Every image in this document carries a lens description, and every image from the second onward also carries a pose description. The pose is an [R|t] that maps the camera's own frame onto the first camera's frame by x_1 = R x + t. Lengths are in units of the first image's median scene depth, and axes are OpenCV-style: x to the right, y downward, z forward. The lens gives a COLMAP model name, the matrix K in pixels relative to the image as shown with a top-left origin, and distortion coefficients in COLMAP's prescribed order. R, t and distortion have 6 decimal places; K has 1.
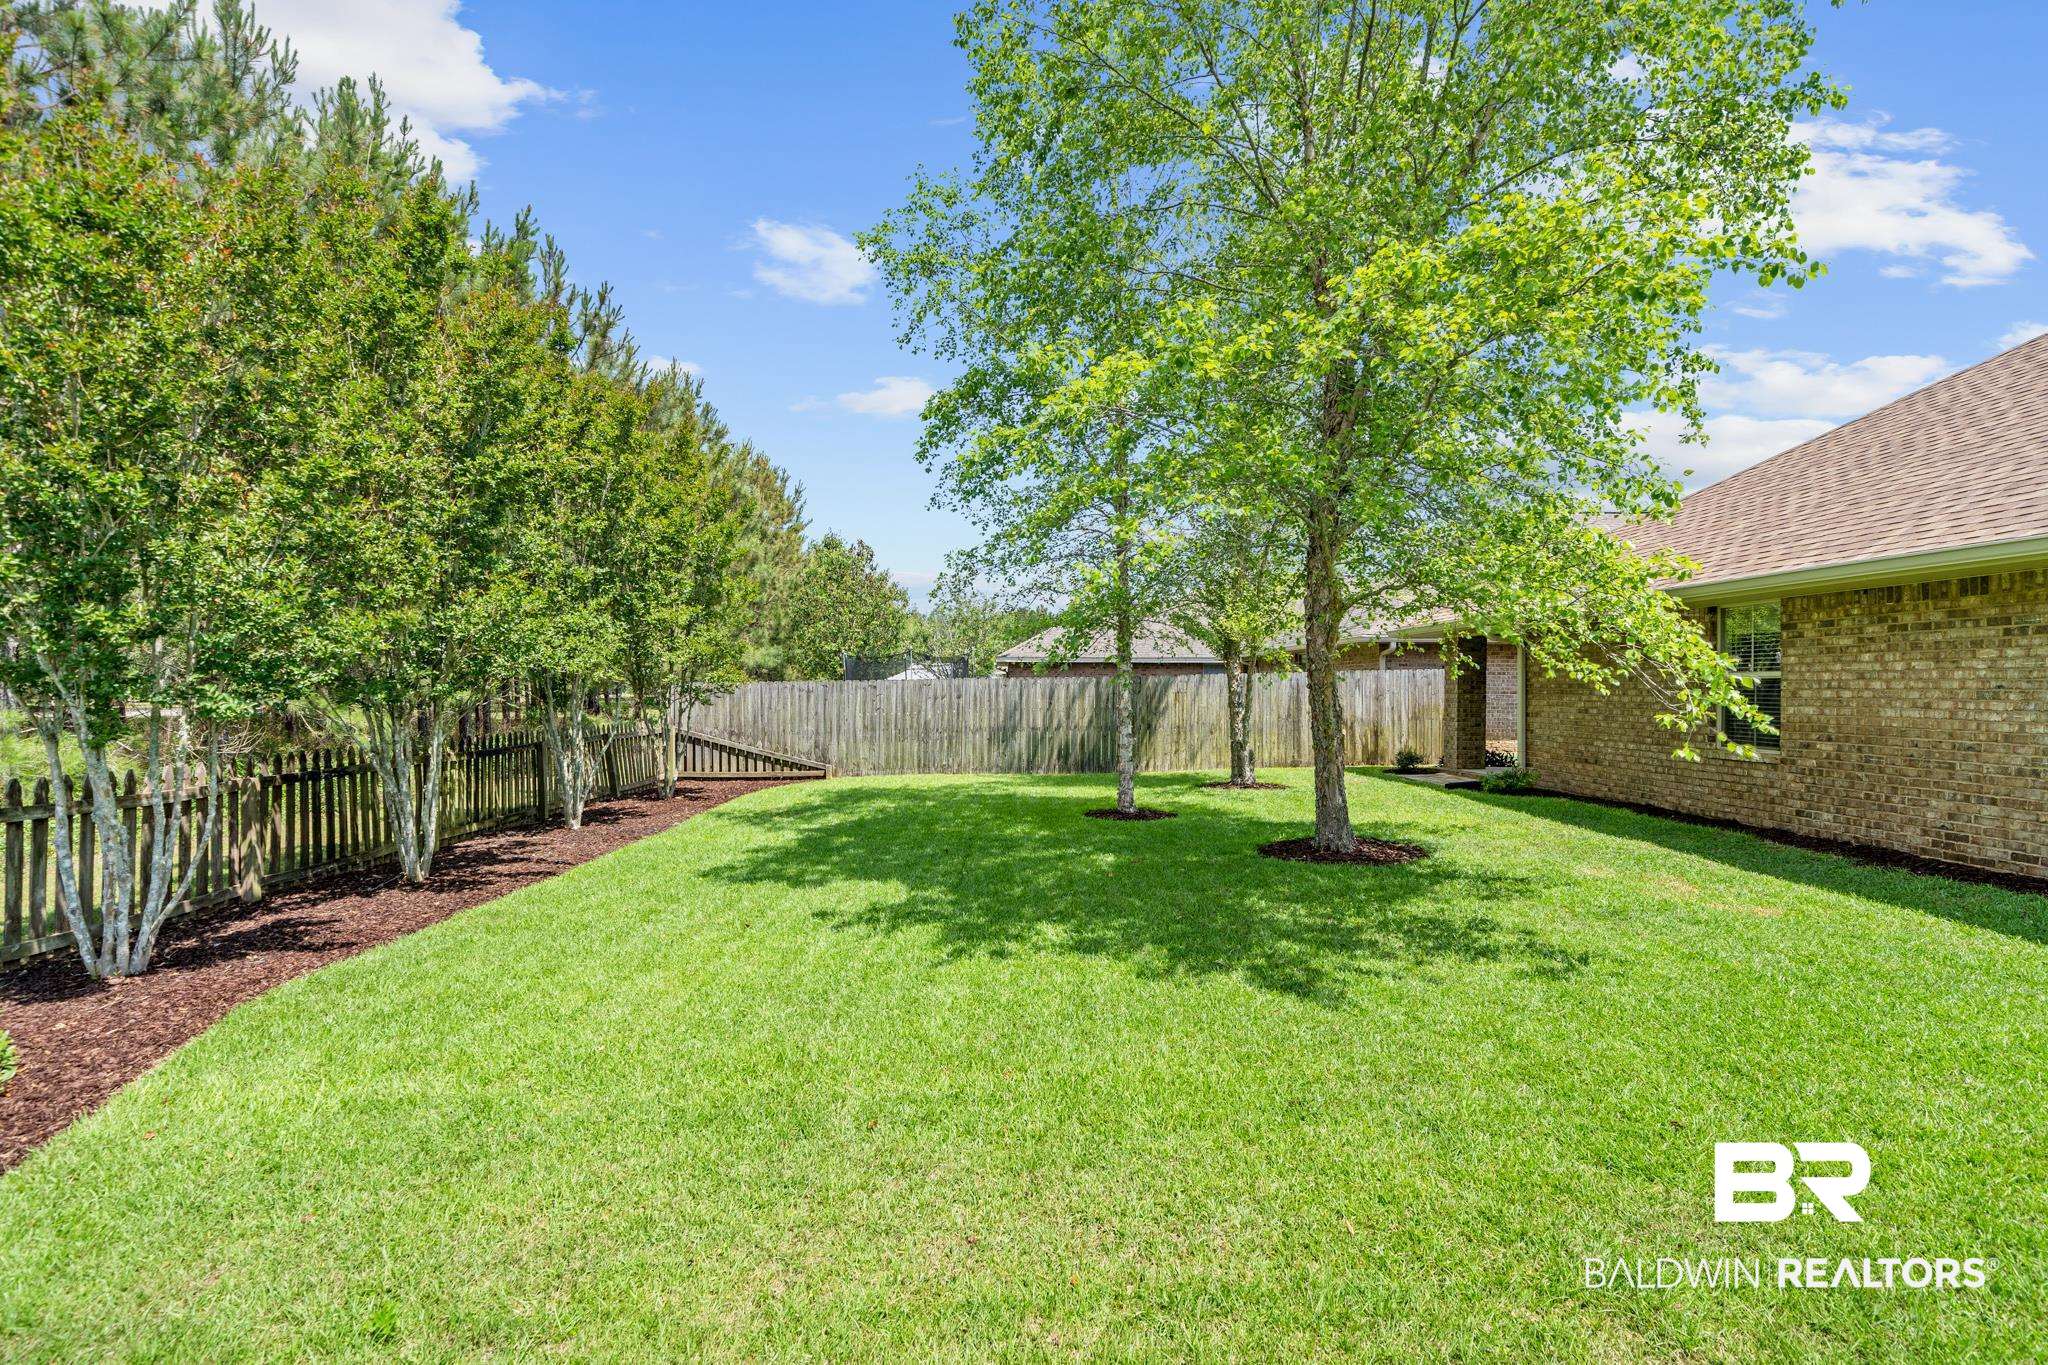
lens RADIAL K [[929.4, 0, 1023.5], [0, 929.4, 687.7], [0, 0, 1]] dist [-0.001092, -0.000106]
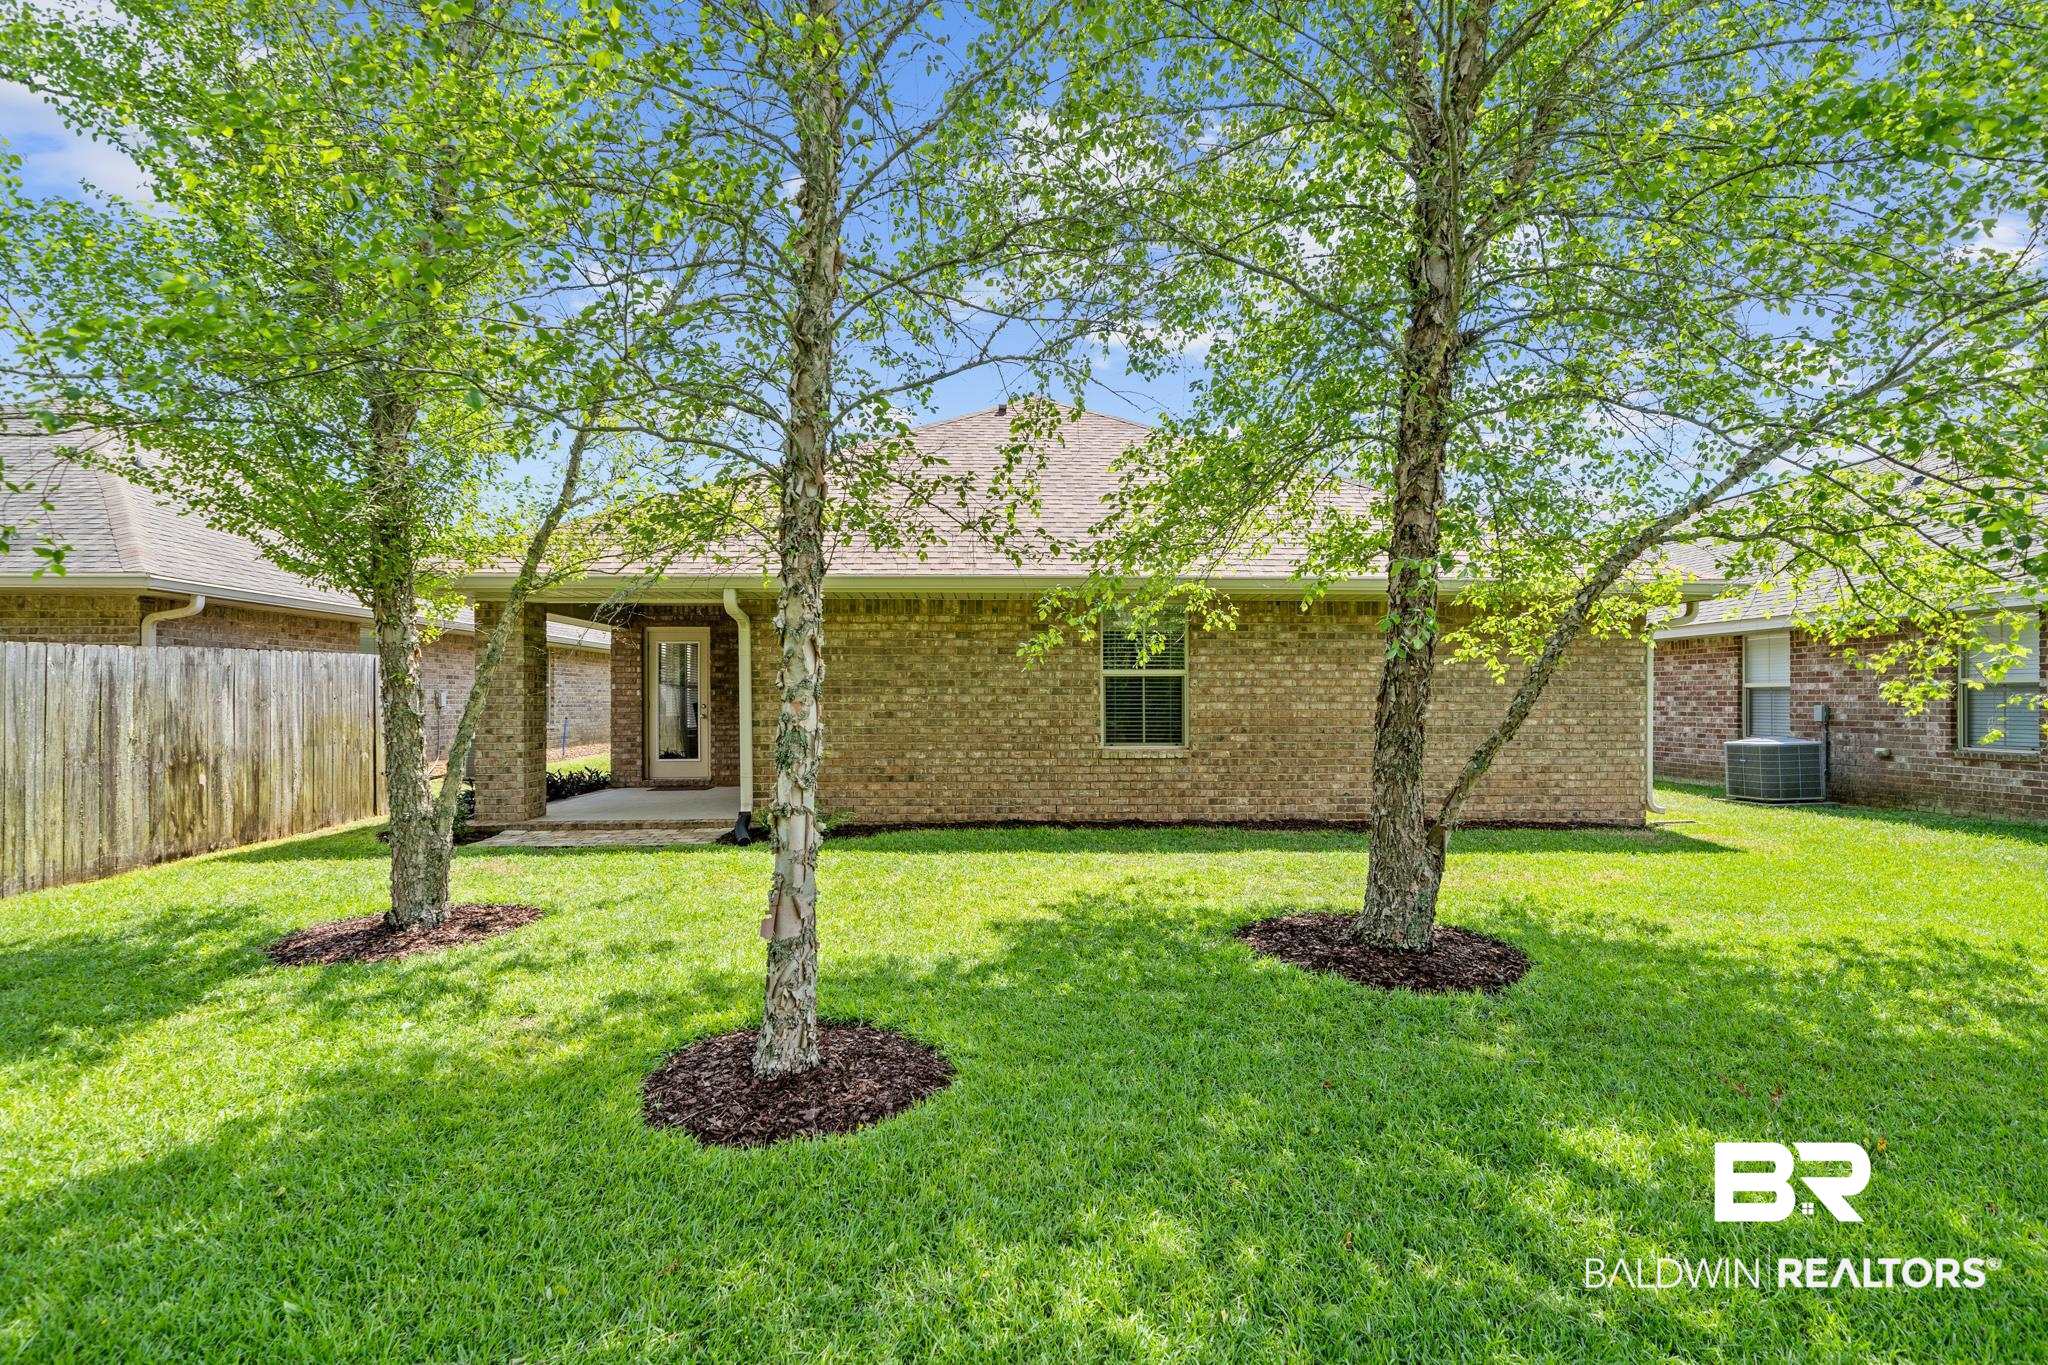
lens RADIAL K [[929.4, 0, 1030.7], [0, 929.4, 691.8], [0, 0, 1]] dist [-0.001092, -0.000106]
pose [[-0.005177, 0.004571, 0.999976, -0.238655], [-0.000233, 0.999990, -0.004572, 0.012639], [-0.999987, -0.000257, -0.005176, 1.201662]]
